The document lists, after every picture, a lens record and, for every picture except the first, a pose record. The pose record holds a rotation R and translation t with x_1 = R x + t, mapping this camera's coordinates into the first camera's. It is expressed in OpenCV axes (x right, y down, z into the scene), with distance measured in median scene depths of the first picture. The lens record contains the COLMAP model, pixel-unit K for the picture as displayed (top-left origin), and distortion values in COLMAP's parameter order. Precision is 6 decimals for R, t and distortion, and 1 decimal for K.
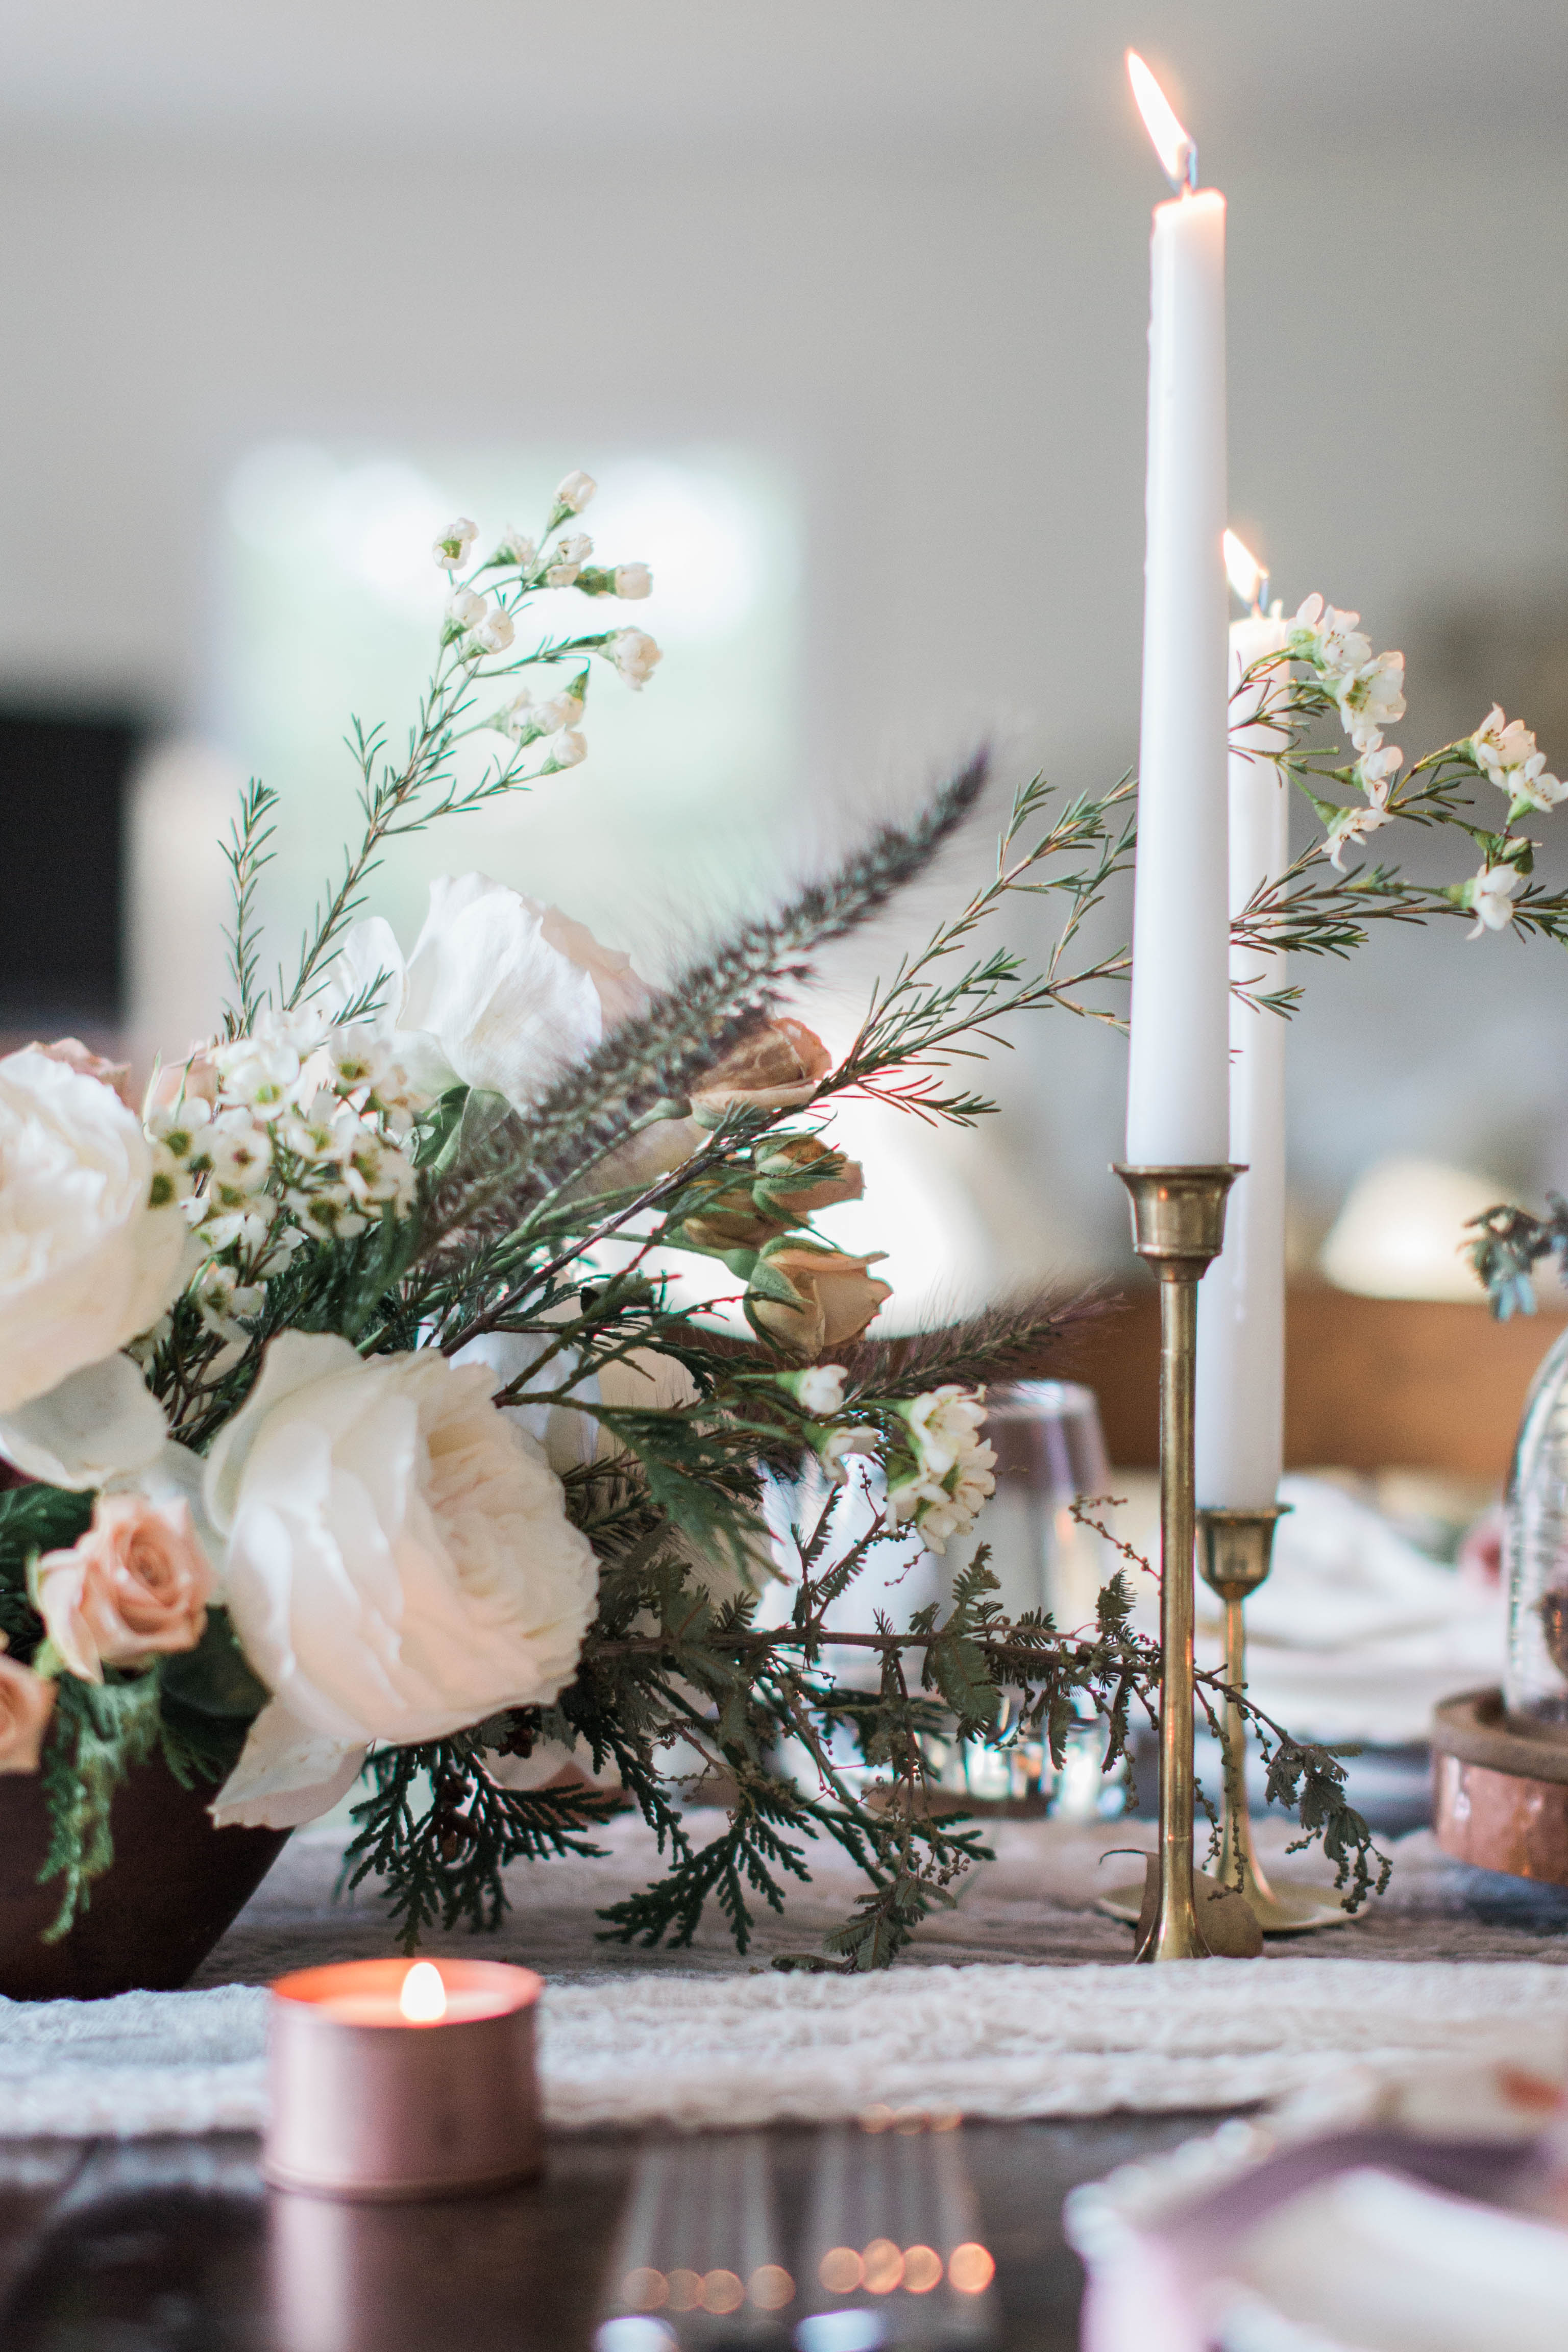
lens RADIAL K [[4878.2, 0, 787.6], [0, 4878.2, 1179.3], [0, 0, 1]] dist [0.002894, 0.000000]
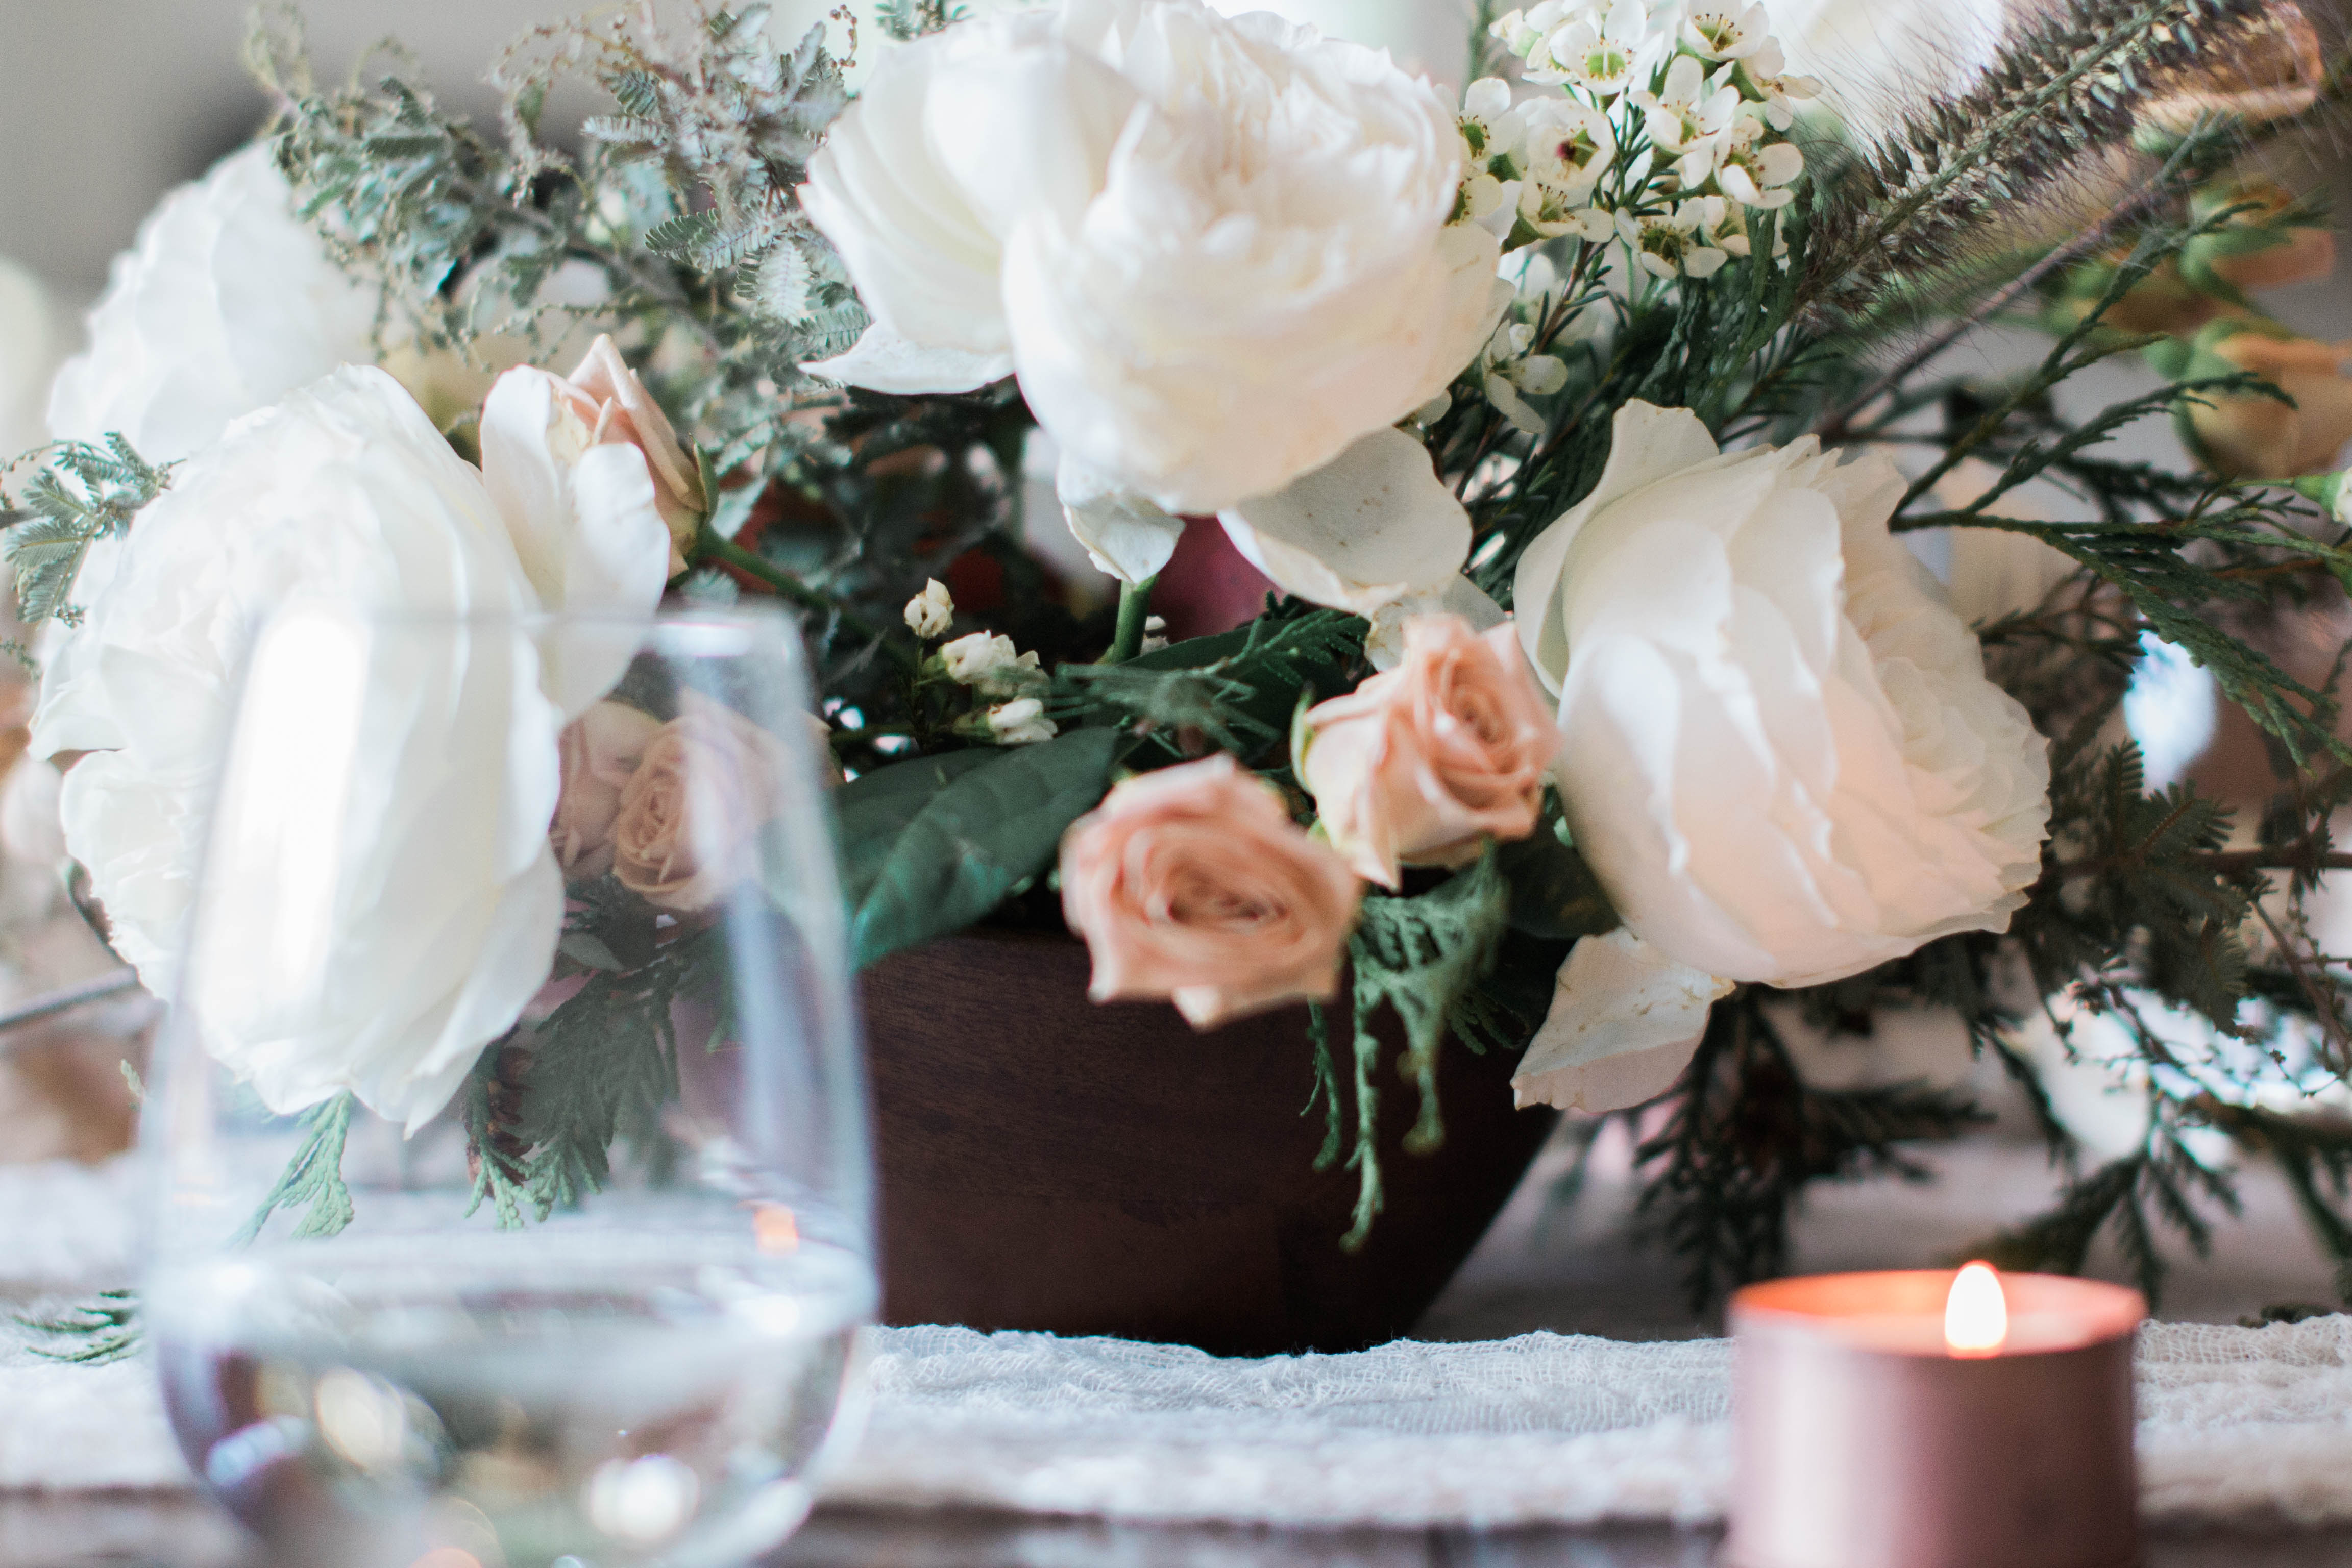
lens RADIAL K [[4878.2, 0, 1172.6], [0, 4878.2, 781.0], [0, 0, 1]] dist [0.002894, 0.000000]
pose [[0.999940, 0.004930, -0.009793, -0.163583], [-0.004847, 0.999952, 0.008556, 0.081255], [0.009835, -0.008508, 0.999915, 0.299866]]
